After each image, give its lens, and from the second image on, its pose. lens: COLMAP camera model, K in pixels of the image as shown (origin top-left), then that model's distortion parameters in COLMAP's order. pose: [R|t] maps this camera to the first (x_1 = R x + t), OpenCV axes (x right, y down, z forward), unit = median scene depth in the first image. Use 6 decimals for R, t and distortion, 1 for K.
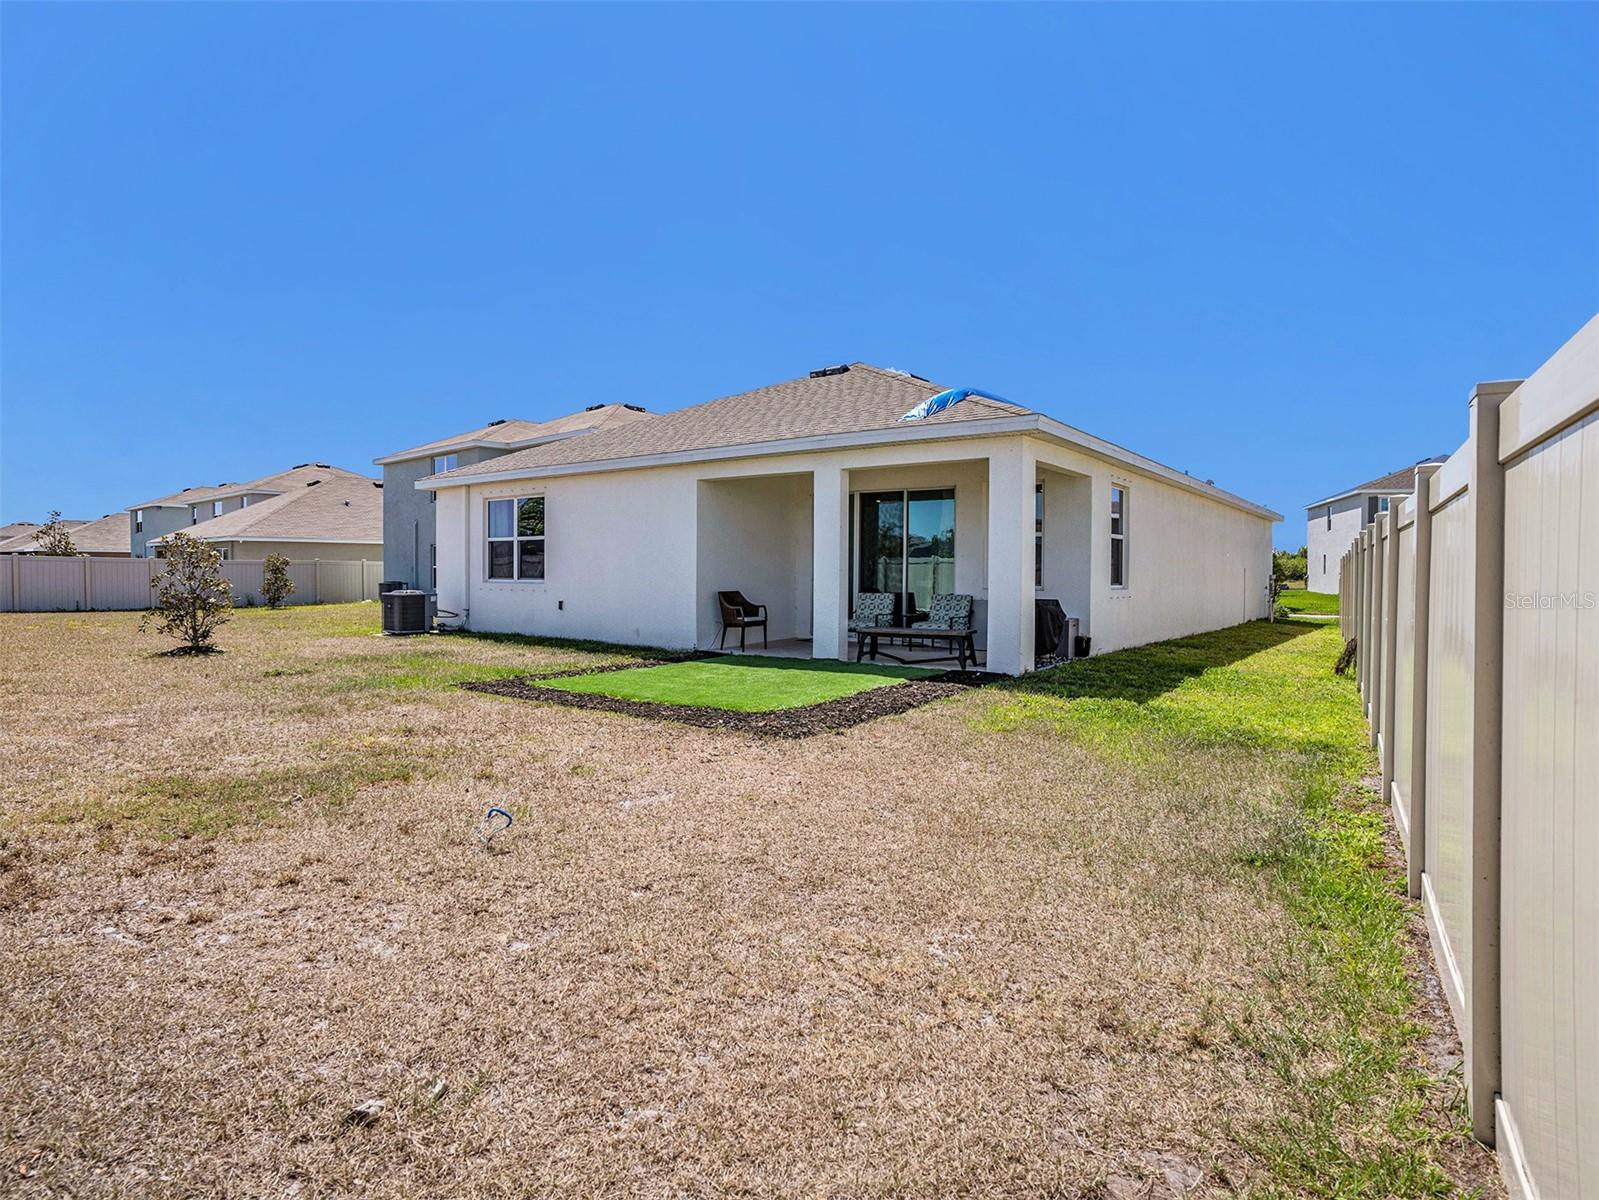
lens RADIAL K [[898.4, 0, 799.5], [0, 898.4, 600.0], [0, 0, 1]] dist [-0.056201, 0.000886]
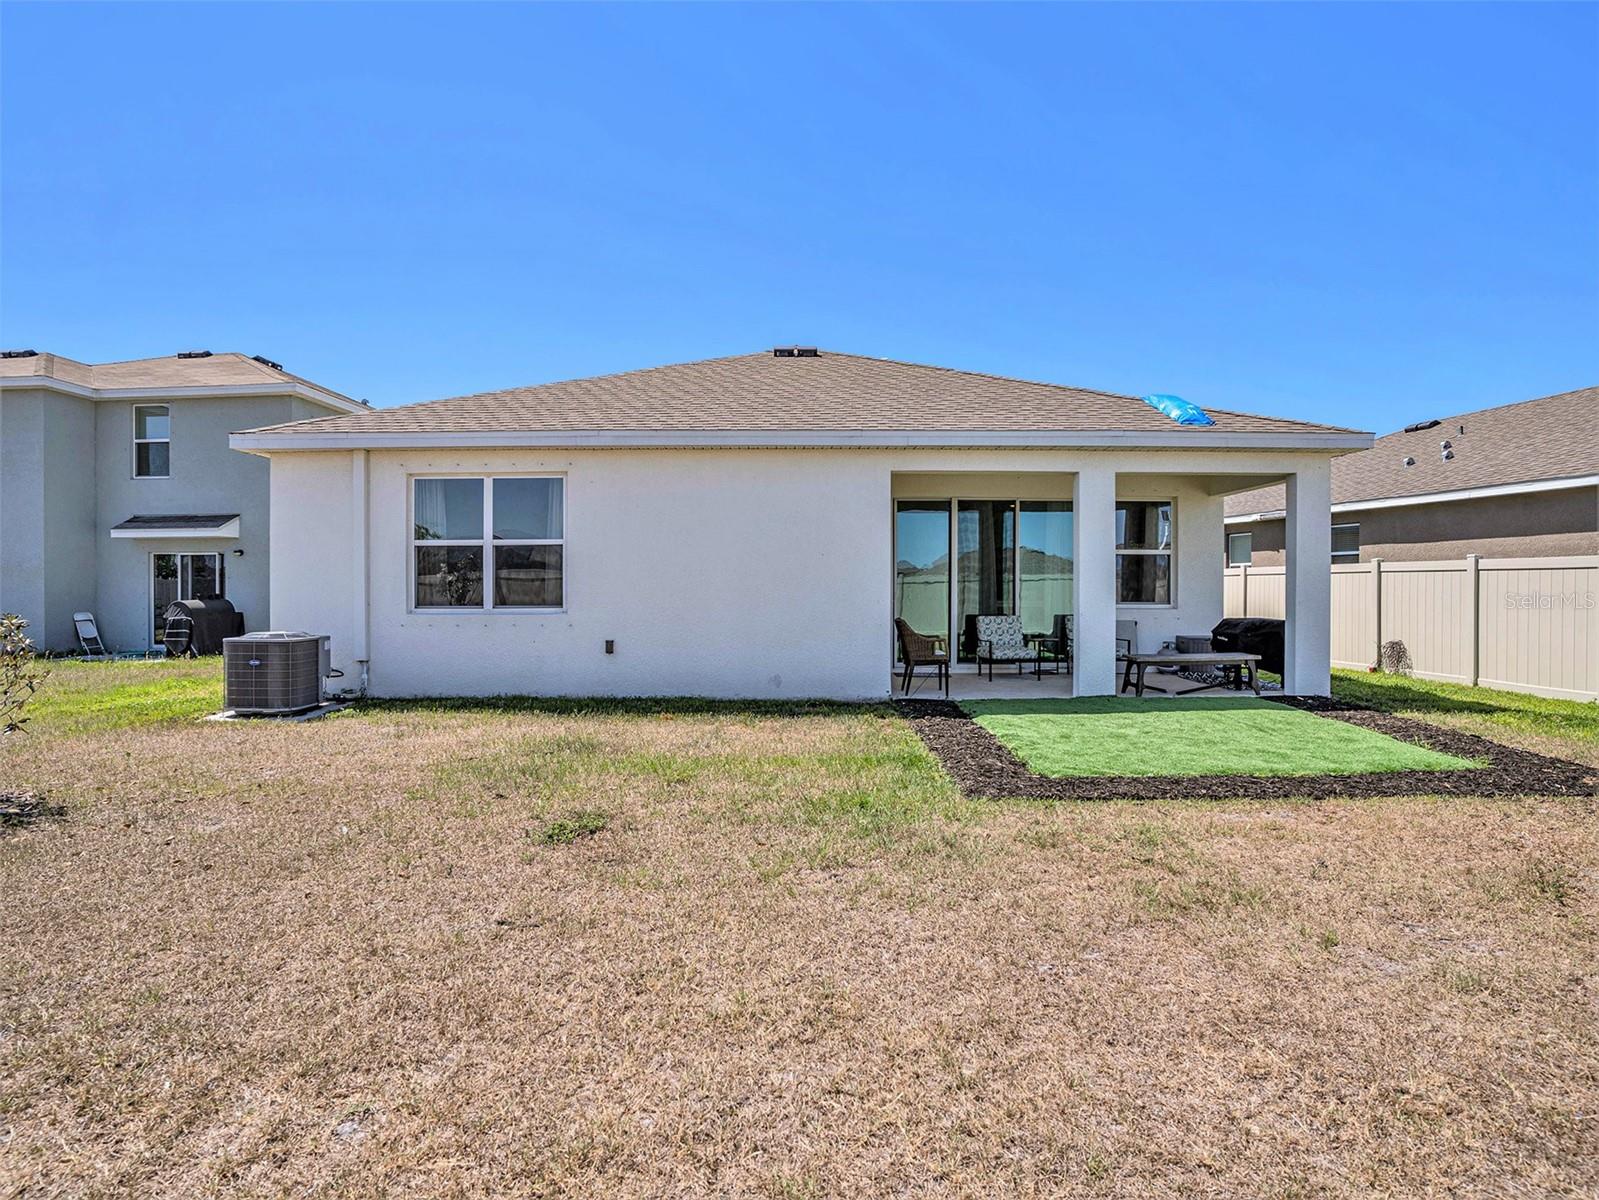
lens RADIAL K [[898.4, 0, 799.5], [0, 898.4, 600.0], [0, 0, 1]] dist [-0.056201, 0.000886]
pose [[0.794990, -0.013392, 0.606475, -0.532846], [0.025557, 0.999608, -0.011428, -0.016634], [-0.606084, 0.024585, 0.795021, 0.386573]]
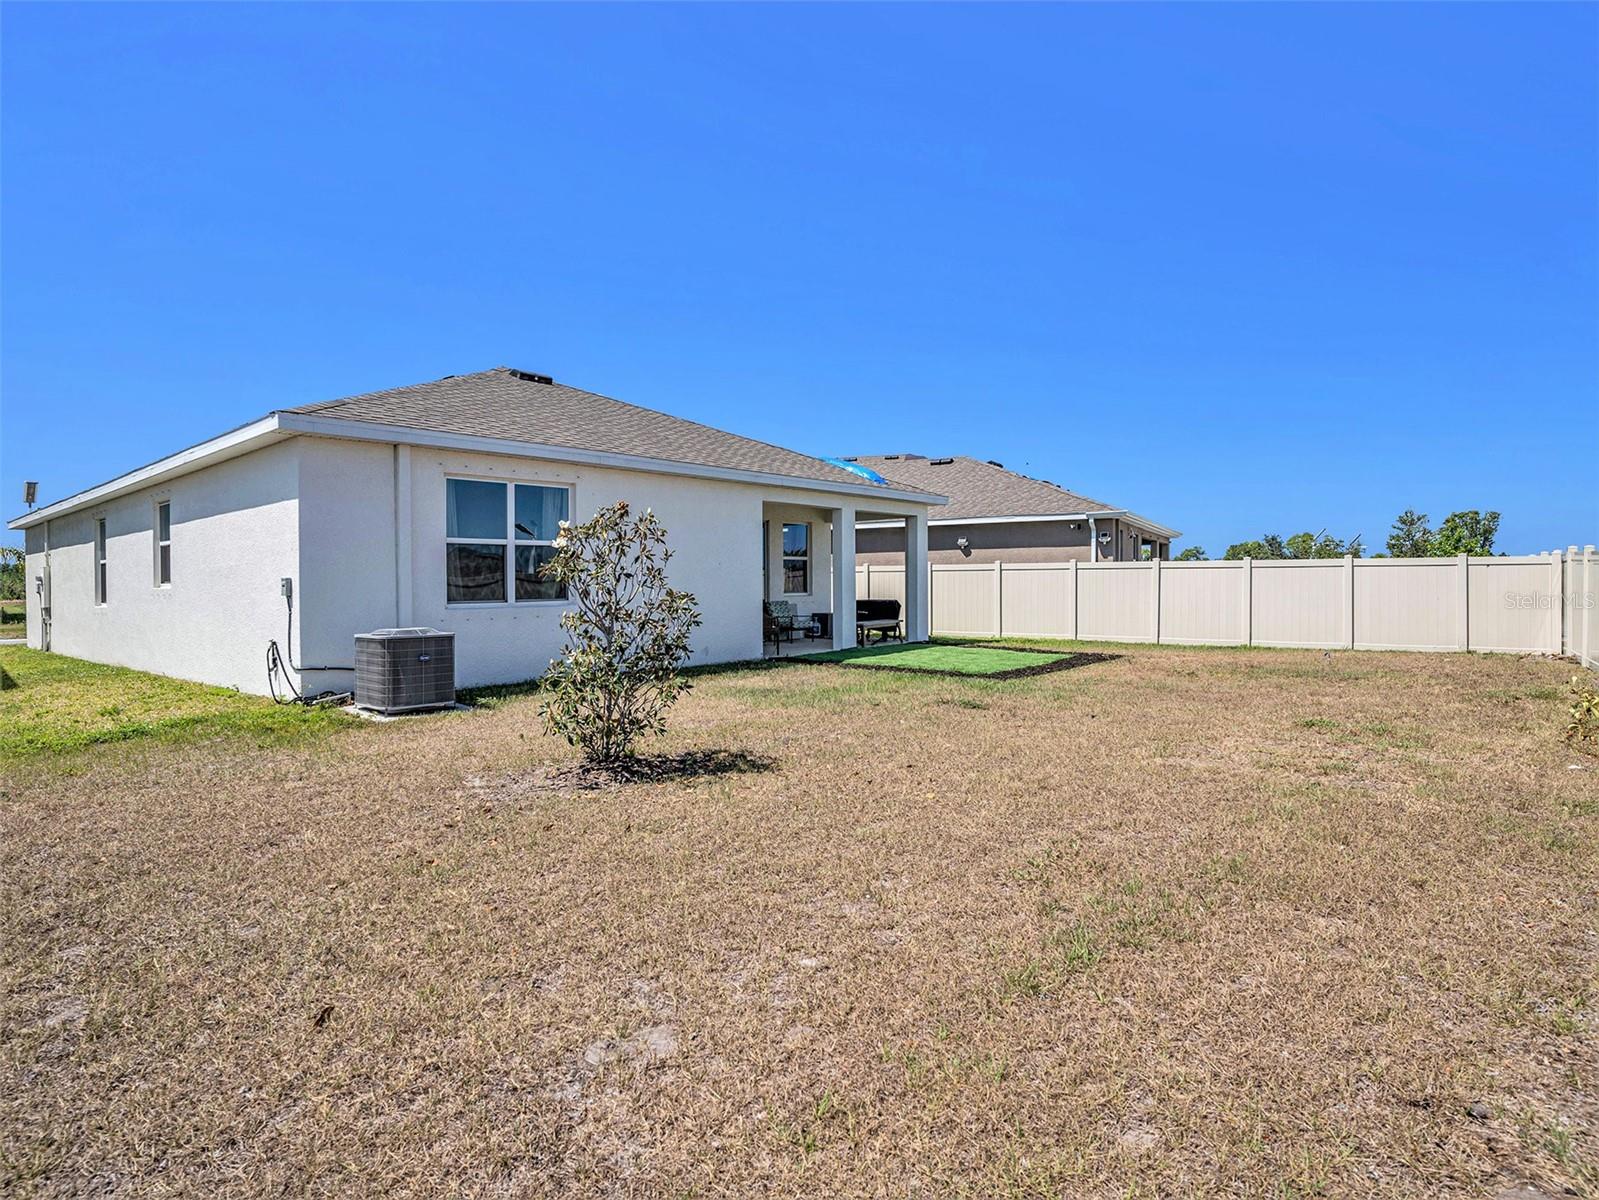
lens RADIAL K [[898.4, 0, 799.5], [0, 898.4, 600.0], [0, 0, 1]] dist [-0.056201, 0.000886]
pose [[0.045131, -0.022557, 0.998726, -1.006006], [0.047776, 0.998650, 0.020396, -0.028745], [-0.997838, 0.046795, 0.046148, 0.768105]]
